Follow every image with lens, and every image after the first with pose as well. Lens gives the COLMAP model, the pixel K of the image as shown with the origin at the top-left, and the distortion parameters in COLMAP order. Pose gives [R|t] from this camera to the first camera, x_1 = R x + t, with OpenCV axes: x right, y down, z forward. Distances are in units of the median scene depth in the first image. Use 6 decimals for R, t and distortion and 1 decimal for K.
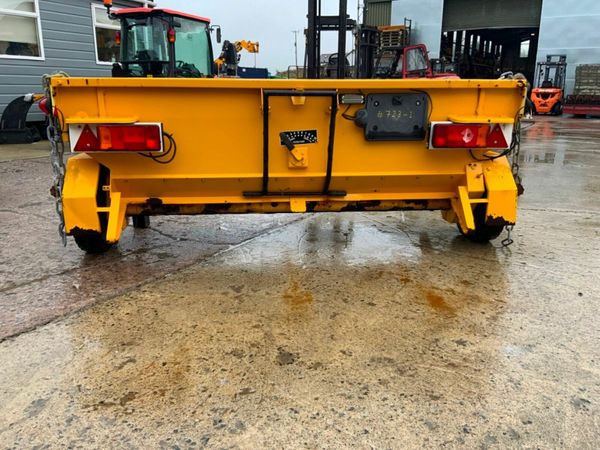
lens RADIAL K [[504.8, 0, 300.0], [0, 504.8, 225.0], [0, 0, 1]] dist [0.016456, -0.049503]
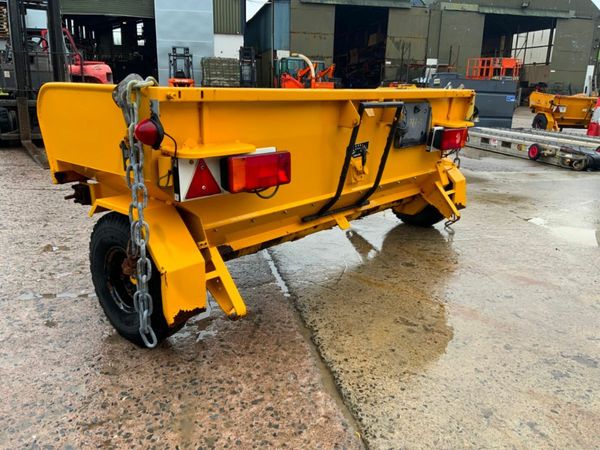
lens RADIAL K [[504.8, 0, 300.0], [0, 504.8, 225.0], [0, 0, 1]] dist [0.016456, -0.049503]
pose [[0.723658, -0.175945, 0.667355, -0.715743], [0.158921, 0.983455, 0.086954, -0.133563], [-0.671612, 0.043132, 0.739646, 0.376103]]
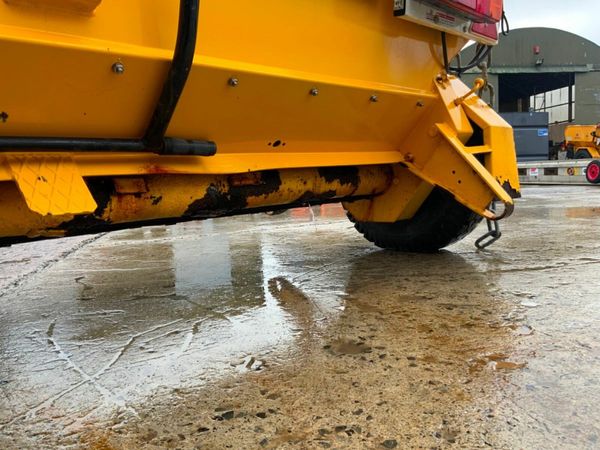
lens RADIAL K [[504.8, 0, 300.0], [0, 504.8, 225.0], [0, 0, 1]] dist [0.016456, -0.049503]
pose [[0.752835, -0.113789, 0.648299, -0.075409], [0.220040, 0.971784, -0.084954, 0.022651], [-0.620340, 0.206608, 0.756631, 0.785962]]
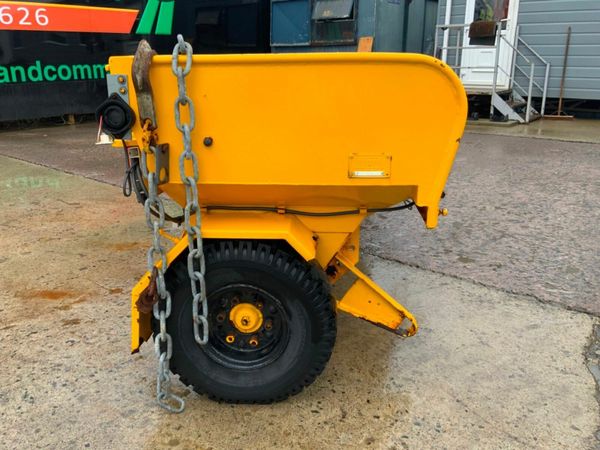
lens RADIAL K [[514.4, 0, 300.0], [0, 514.4, 225.0], [0, 0, 1]] dist [0.007406, -0.074130]
pose [[-0.178282, 0.298434, -0.937631, 0.854522], [-0.242033, 0.910321, 0.335762, -0.333914], [0.953748, 0.286798, -0.090062, 1.203456]]
